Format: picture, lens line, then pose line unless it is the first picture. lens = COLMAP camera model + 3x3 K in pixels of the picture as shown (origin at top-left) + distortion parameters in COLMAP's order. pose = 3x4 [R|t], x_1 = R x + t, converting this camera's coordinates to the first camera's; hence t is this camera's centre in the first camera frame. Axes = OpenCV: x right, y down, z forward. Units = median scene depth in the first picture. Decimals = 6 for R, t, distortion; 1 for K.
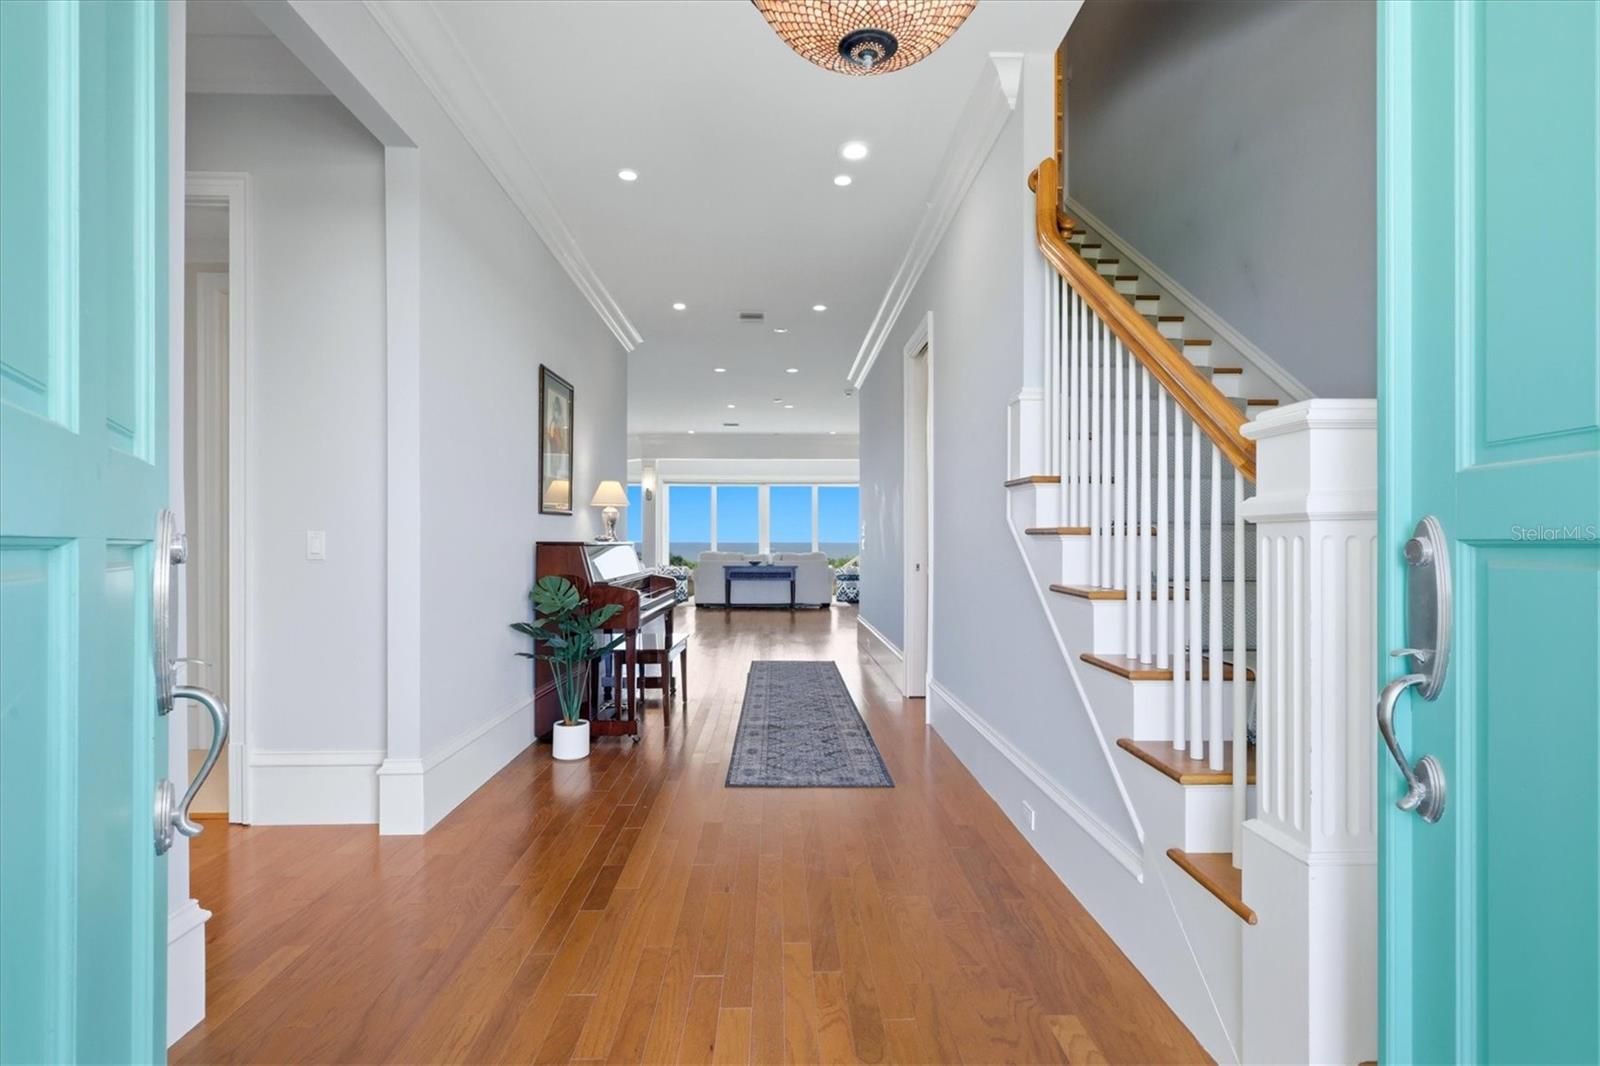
lens RADIAL K [[780.8, 0, 798.3], [0, 780.8, 536.7], [0, 0, 1]] dist [-0.000236, 0.000112]
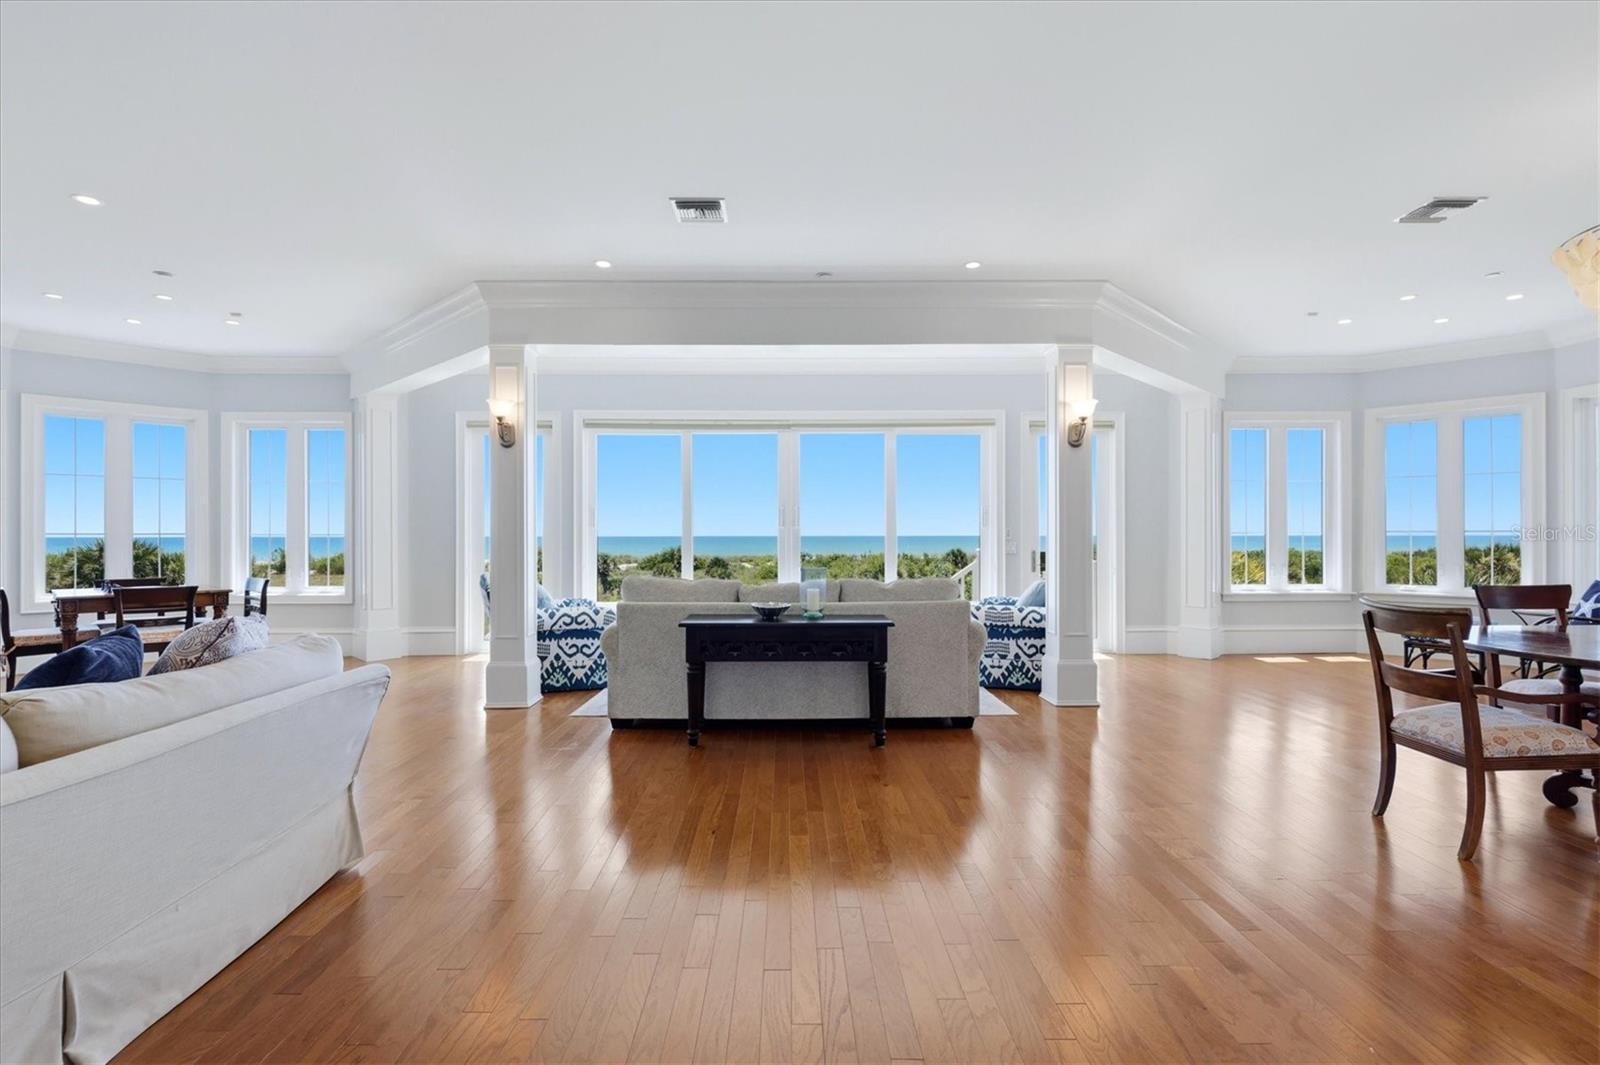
lens RADIAL K [[780.8, 0, 799.2], [0, 780.8, 532.7], [0, 0, 1]] dist [-0.000236, 0.000112]
pose [[0.999768, -0.001159, -0.021493, -0.034499], [0.001222, 0.999995, 0.002941, -0.003989], [0.021489, -0.002967, 0.999765, 0.636537]]
